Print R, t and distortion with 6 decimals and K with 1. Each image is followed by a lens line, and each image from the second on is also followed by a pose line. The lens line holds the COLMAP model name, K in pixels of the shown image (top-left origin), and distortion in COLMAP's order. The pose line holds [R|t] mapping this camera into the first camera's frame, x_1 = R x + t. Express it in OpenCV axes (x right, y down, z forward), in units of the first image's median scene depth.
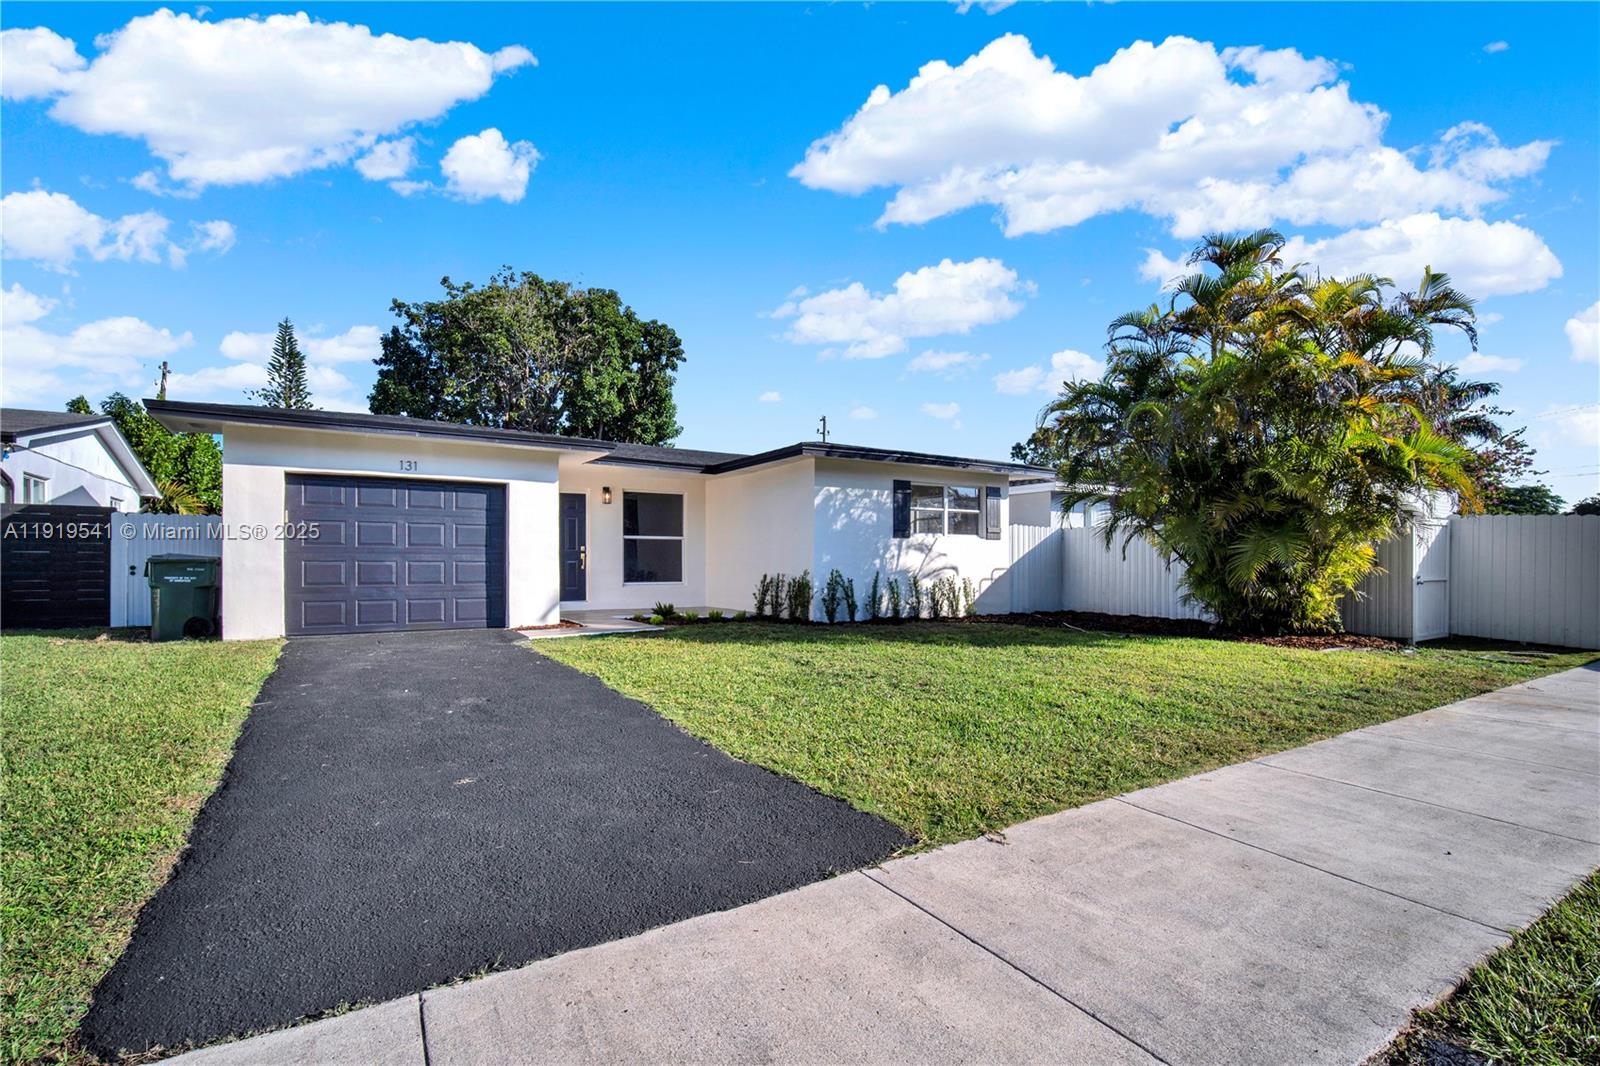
lens RADIAL K [[713.5, 0, 796.2], [0, 713.5, 543.8], [0, 0, 1]] dist [-0.004014, 0.000803]
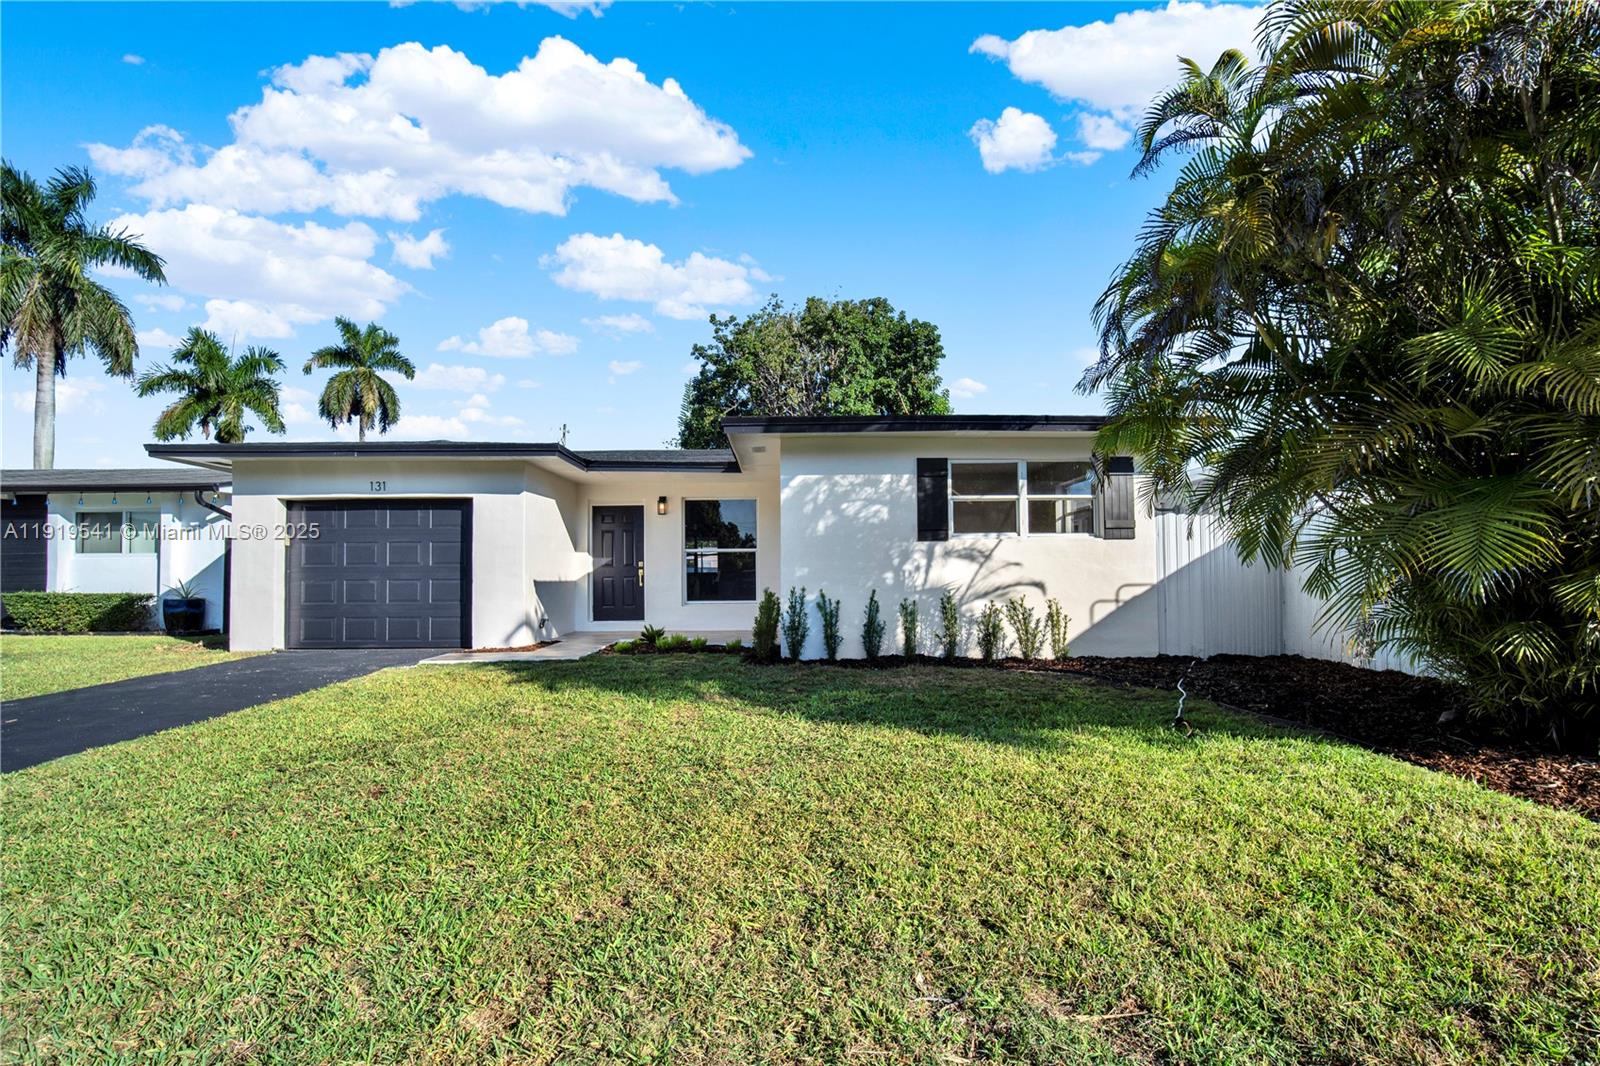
lens RADIAL K [[713.5, 0, 796.2], [0, 713.5, 543.8], [0, 0, 1]] dist [-0.004014, 0.000803]
pose [[0.864880, -0.030985, -0.501021, 0.374528], [0.020804, 0.999448, -0.025897, 0.009509], [0.501547, 0.011974, 0.865048, 0.328983]]
